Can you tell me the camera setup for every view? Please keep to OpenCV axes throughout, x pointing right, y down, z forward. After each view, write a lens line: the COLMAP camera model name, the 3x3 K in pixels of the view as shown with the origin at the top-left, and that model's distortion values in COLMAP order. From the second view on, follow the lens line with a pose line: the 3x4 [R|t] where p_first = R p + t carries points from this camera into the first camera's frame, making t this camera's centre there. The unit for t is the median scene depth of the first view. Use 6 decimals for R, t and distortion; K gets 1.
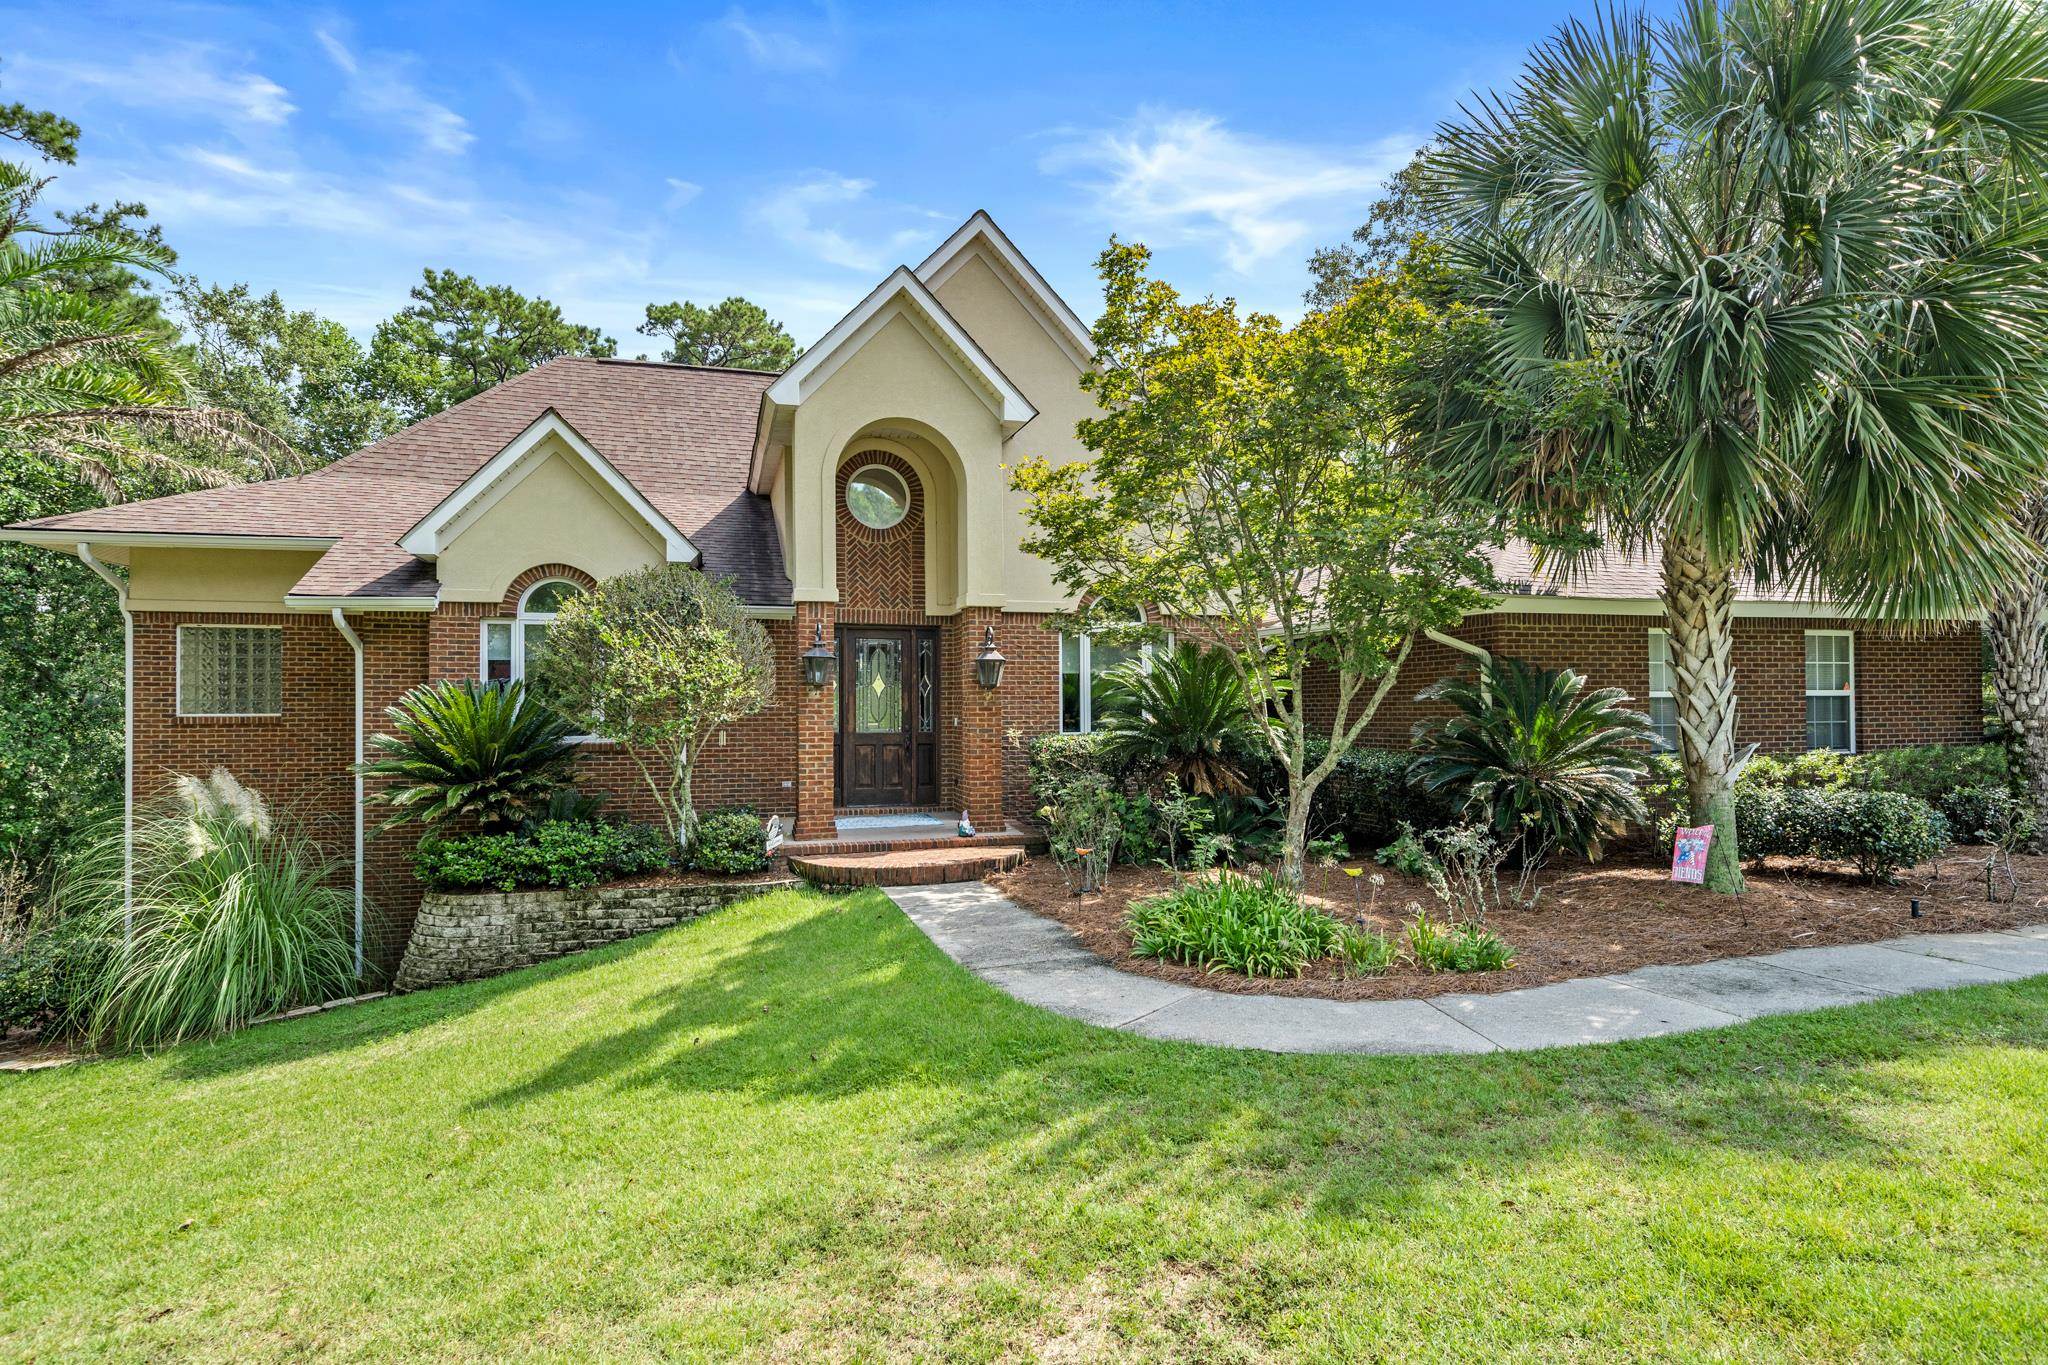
lens RADIAL K [[1044.2, 0, 1022.6], [0, 1044.2, 689.9], [0, 0, 1]] dist [-0.001204, 0.000862]
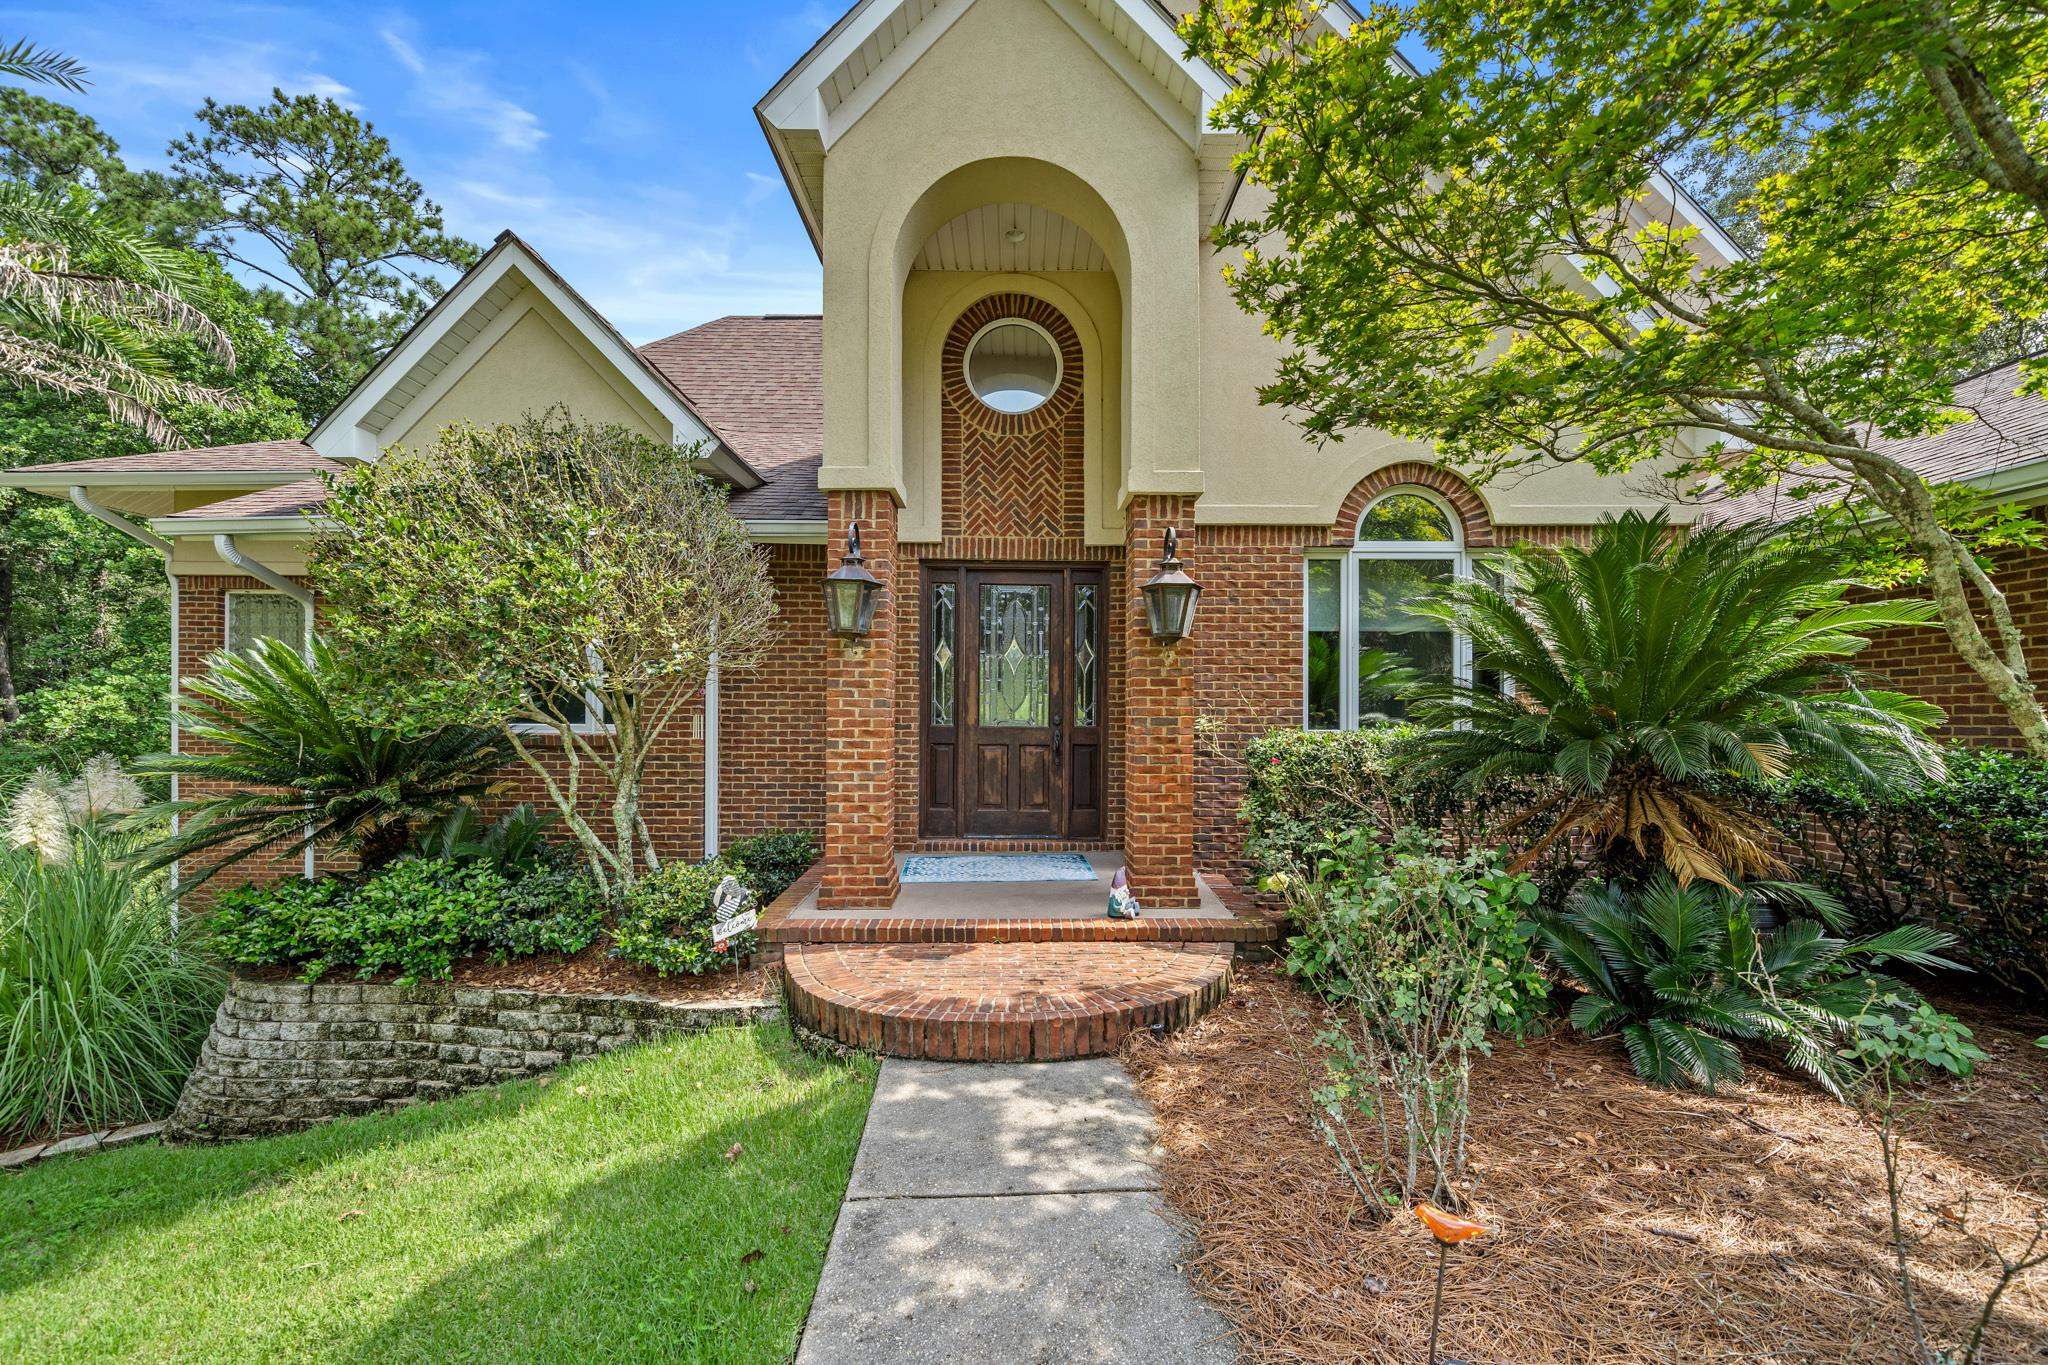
lens RADIAL K [[821.3, 0, 1023.9], [0, 821.3, 707.9], [0, 0, 1]] dist [-0.000336, -0.000171]
pose [[0.960823, 0.005409, -0.277110, 0.013886], [-0.004729, 0.999984, 0.003120, 0.032493], [0.277123, -0.001688, 0.960833, 0.592751]]
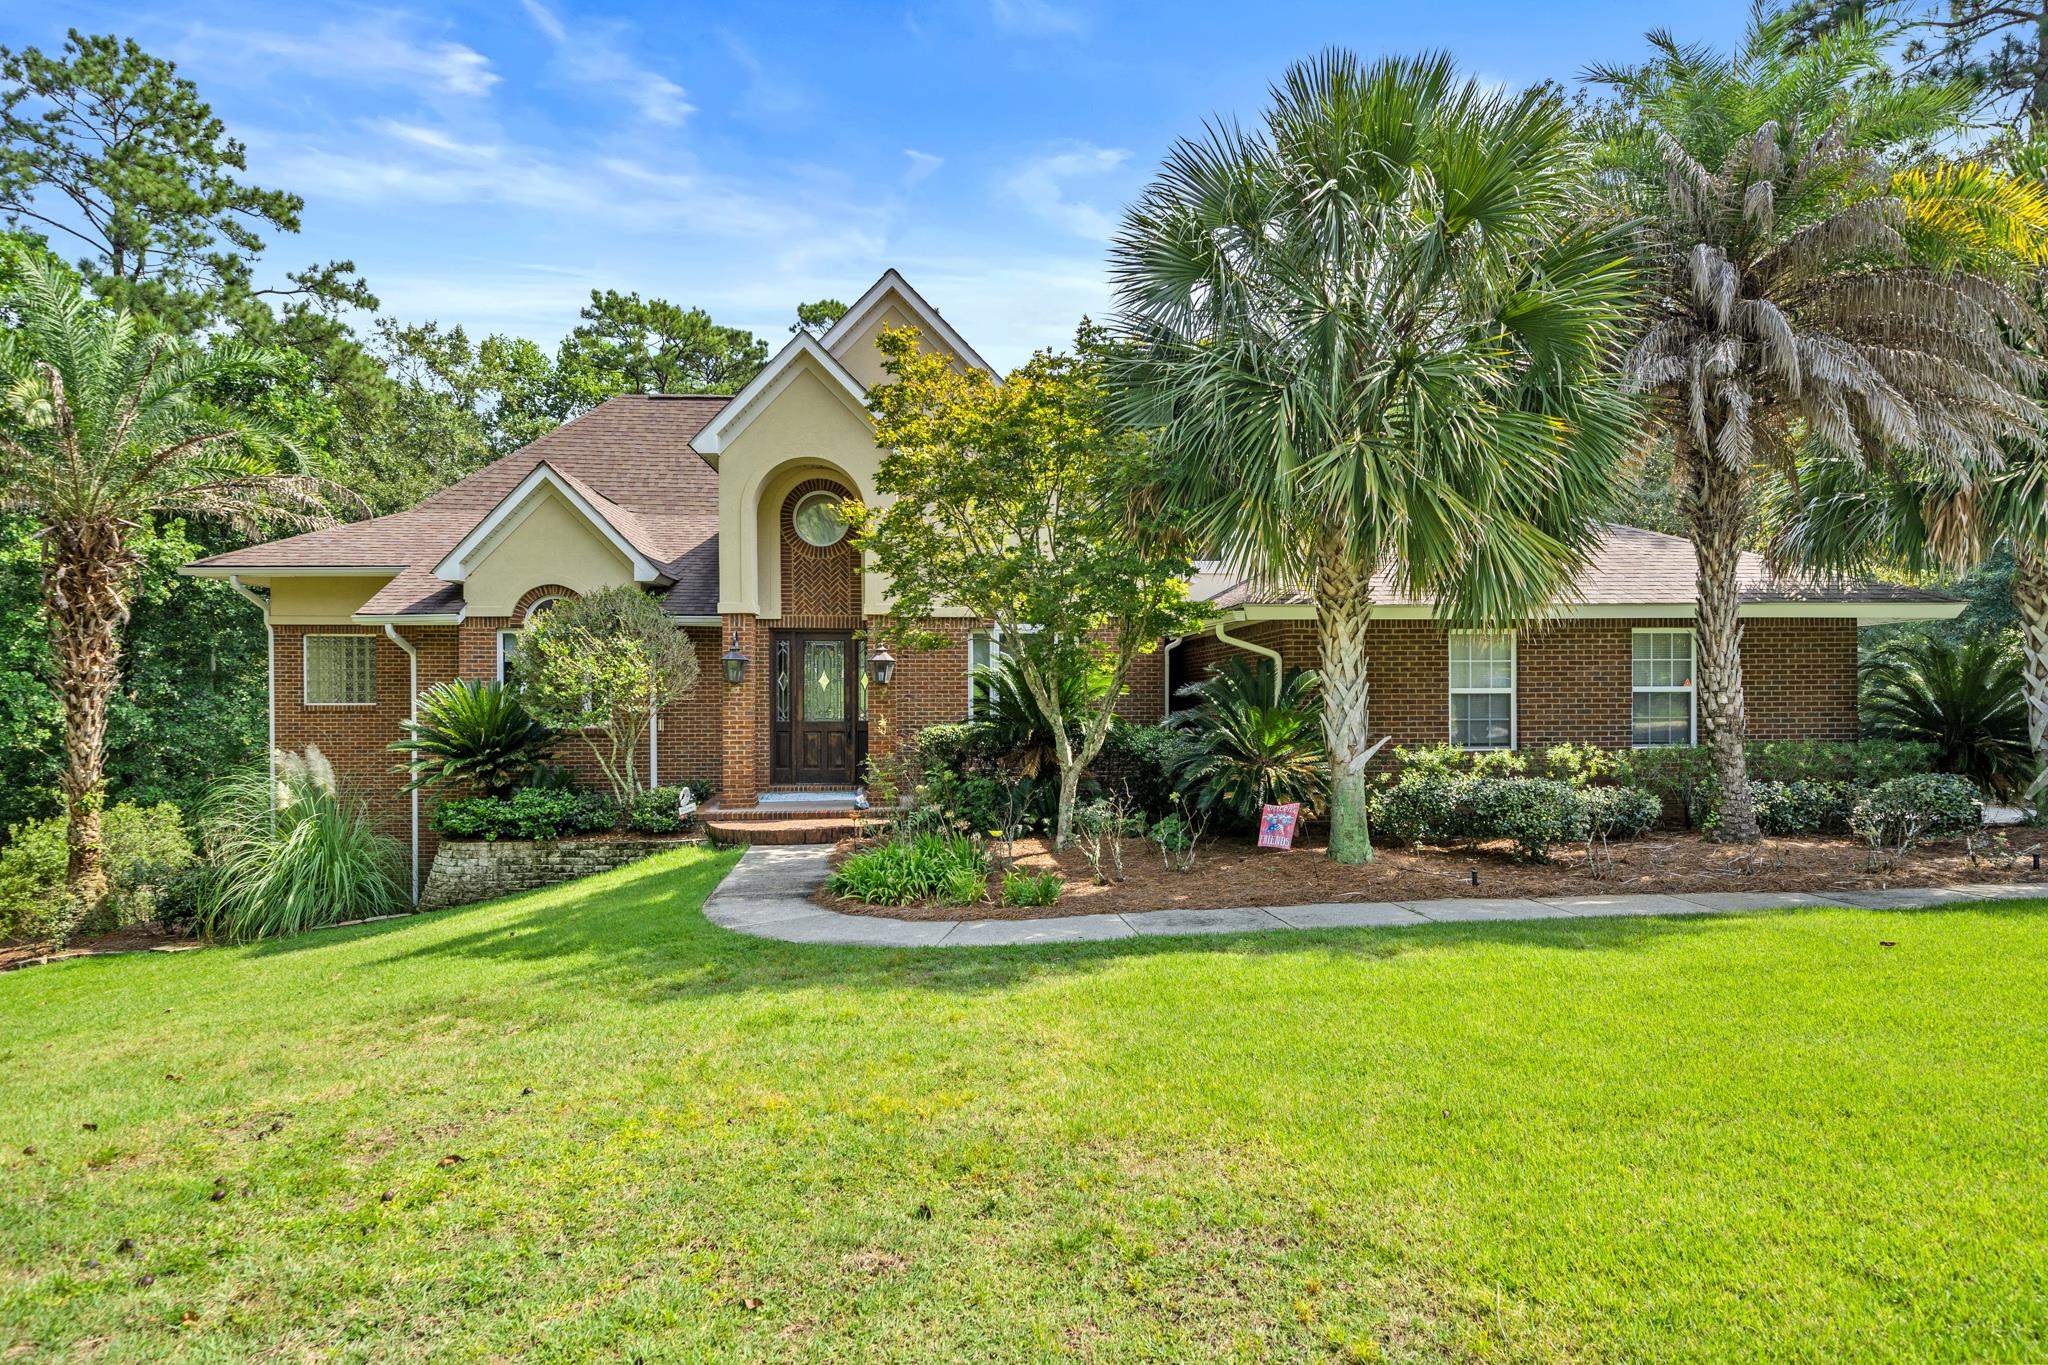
lens RADIAL K [[1121.2, 0, 1026.4], [0, 1121.2, 692.8], [0, 0, 1]] dist [0.001688, 0.000827]
pose [[0.979360, 0.001866, -0.202113, 0.395496], [0.001387, 0.999872, 0.015956, -0.012265], [0.202117, -0.015907, 0.979232, -0.210544]]
